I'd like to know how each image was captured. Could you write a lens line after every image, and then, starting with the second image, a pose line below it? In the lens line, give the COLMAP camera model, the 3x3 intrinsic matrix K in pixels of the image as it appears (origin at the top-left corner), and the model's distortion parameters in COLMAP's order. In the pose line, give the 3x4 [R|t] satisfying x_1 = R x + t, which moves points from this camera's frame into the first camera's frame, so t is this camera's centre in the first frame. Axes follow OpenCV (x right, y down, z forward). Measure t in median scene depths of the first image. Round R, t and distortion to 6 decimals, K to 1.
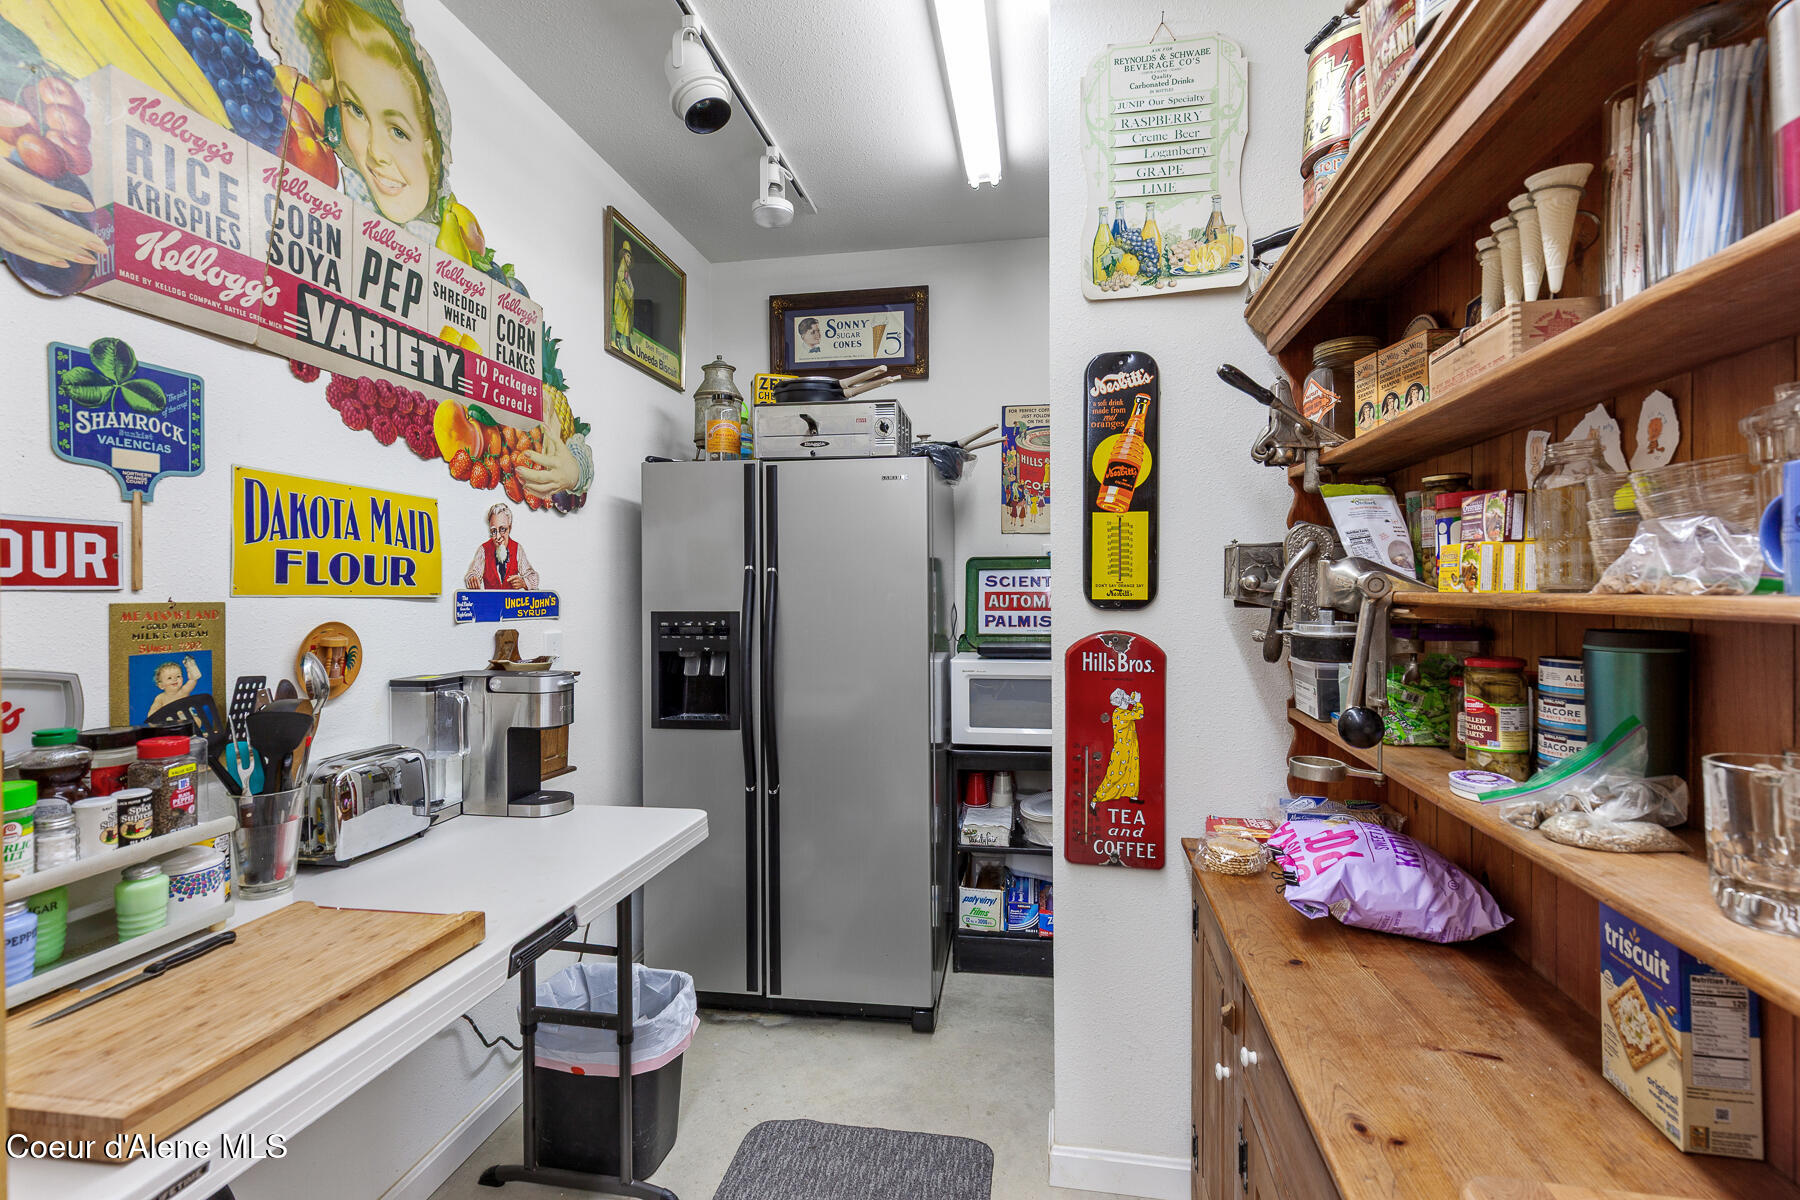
lens RADIAL K [[825.8, 0, 903.6], [0, 825.8, 587.2], [0, 0, 1]] dist [0.001998, 0.000174]
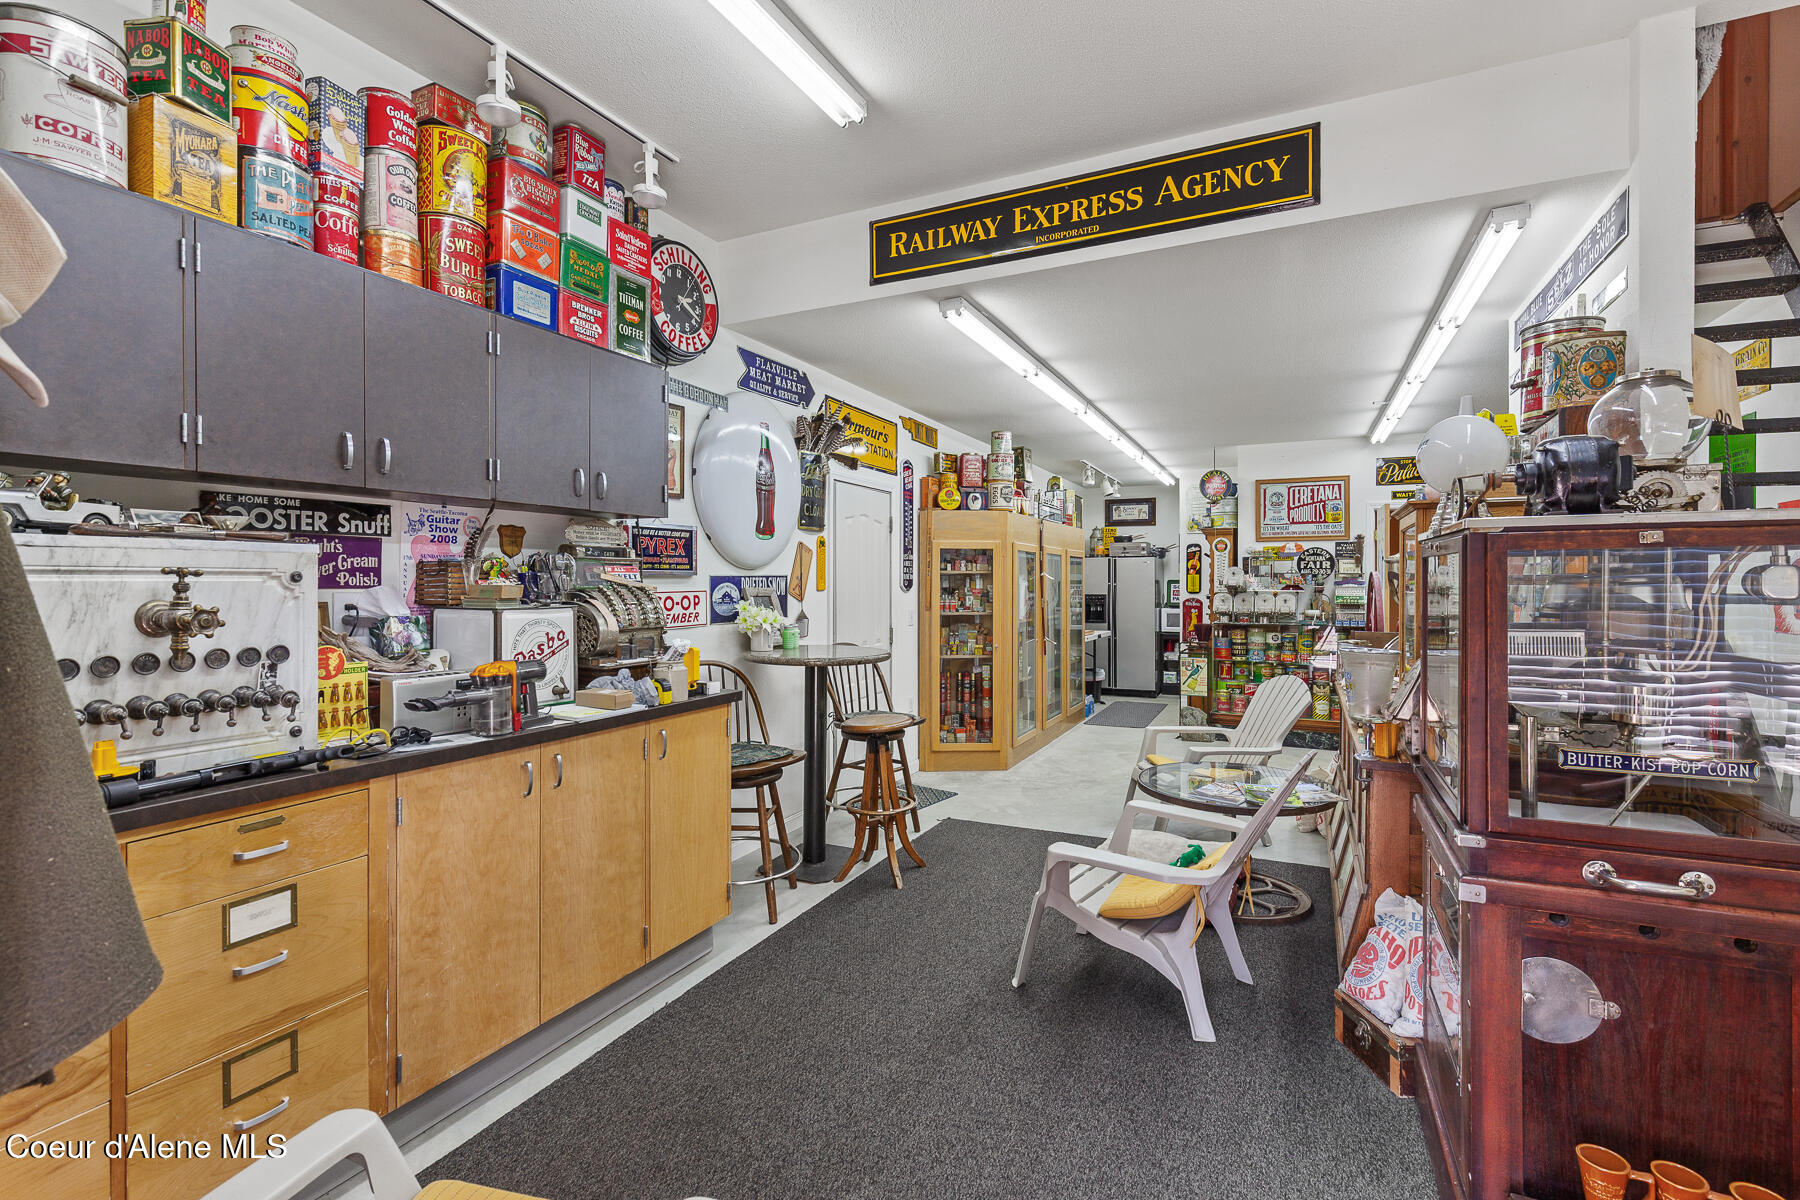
lens RADIAL K [[825.8, 0, 910.0], [0, 825.8, 591.5], [0, 0, 1]] dist [0.001998, 0.000174]
pose [[0.966129, 0.005791, -0.257993, -0.077218], [-0.004659, 0.999977, 0.005000, -0.002205], [0.258016, -0.003628, 0.966134, -2.891216]]
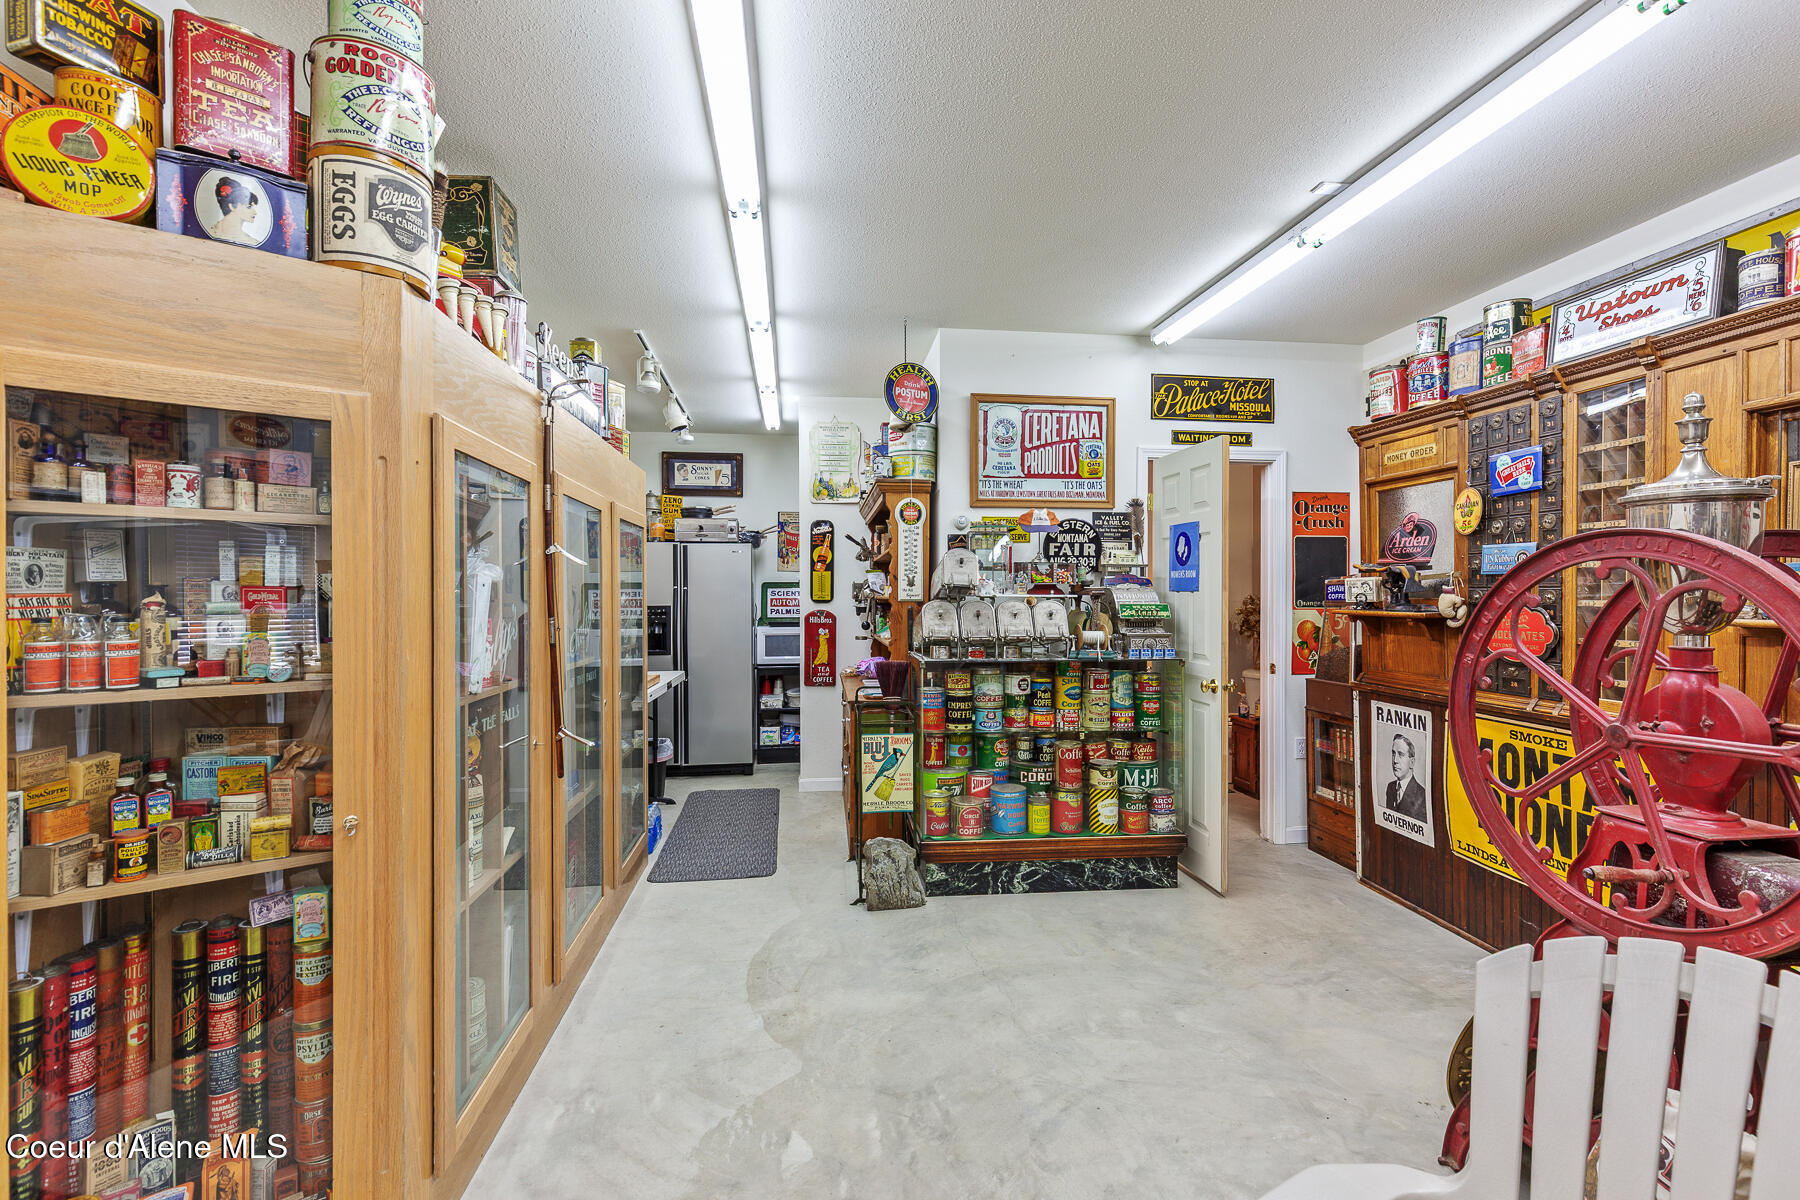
lens RADIAL K [[825.8, 0, 901.9], [0, 825.8, 597.2], [0, 0, 1]] dist [0.001998, 0.000174]
pose [[0.956549, 0.001330, 0.291568, -0.232288], [-0.000695, 0.999997, -0.002283, 0.008597], [-0.291570, 0.001981, 0.956548, -1.347583]]
